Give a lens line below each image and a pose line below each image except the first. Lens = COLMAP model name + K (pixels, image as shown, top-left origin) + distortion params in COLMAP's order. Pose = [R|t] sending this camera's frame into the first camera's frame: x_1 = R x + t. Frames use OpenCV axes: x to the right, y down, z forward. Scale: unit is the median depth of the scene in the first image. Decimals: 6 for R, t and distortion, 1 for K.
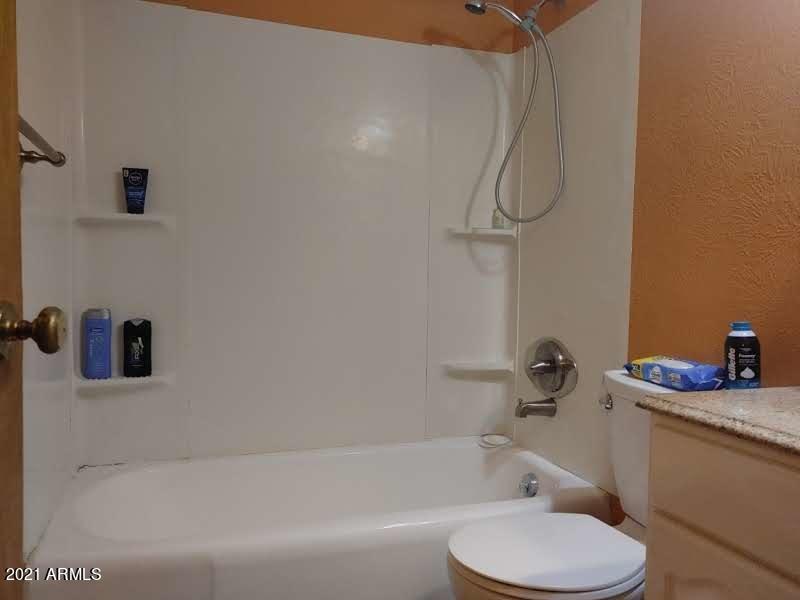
lens RADIAL K [[612.9, 0, 404.2], [0, 612.9, 307.5], [0, 0, 1]] dist [0.043604, -0.028276]
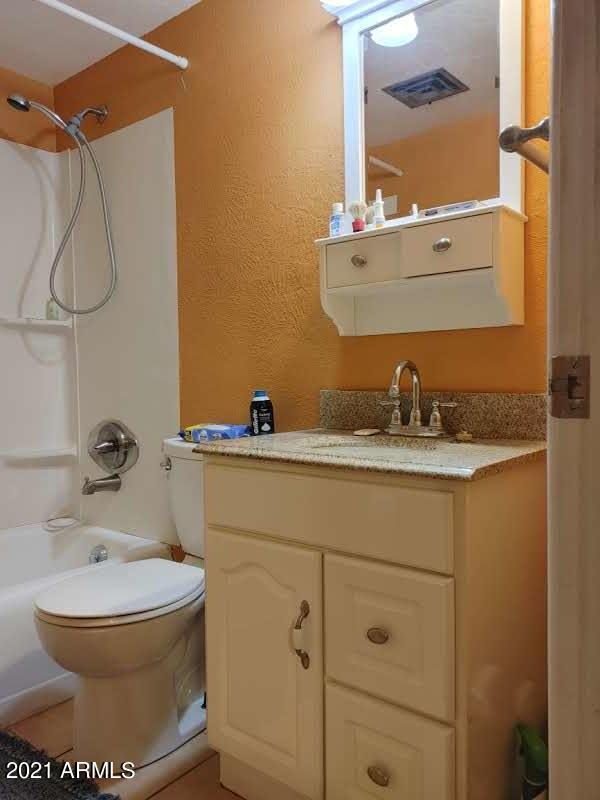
lens RADIAL K [[612.9, 0, 299.4], [0, 612.9, 404.5], [0, 0, 1]] dist [0.043604, -0.028276]
pose [[0.848521, -0.050739, 0.526723, -0.057279], [0.051971, 0.998571, 0.012471, 0.026609], [-0.526603, 0.016792, 0.849946, -0.116401]]
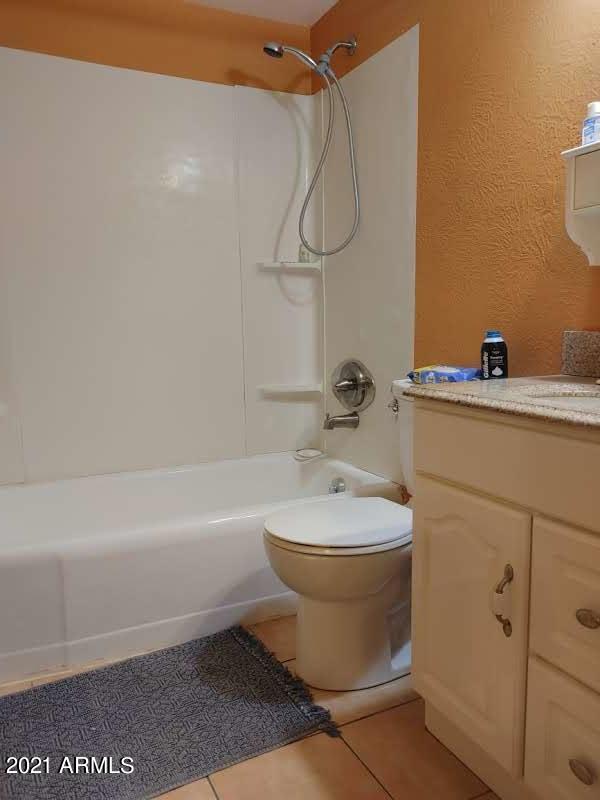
lens RADIAL K [[612.9, 0, 304.2], [0, 612.9, 400.2], [0, 0, 1]] dist [0.043604, -0.028276]
pose [[0.991478, -0.046701, 0.121613, 0.009807], [0.036806, 0.995922, 0.082373, 0.029339], [-0.124964, -0.077195, 0.989154, -0.111244]]
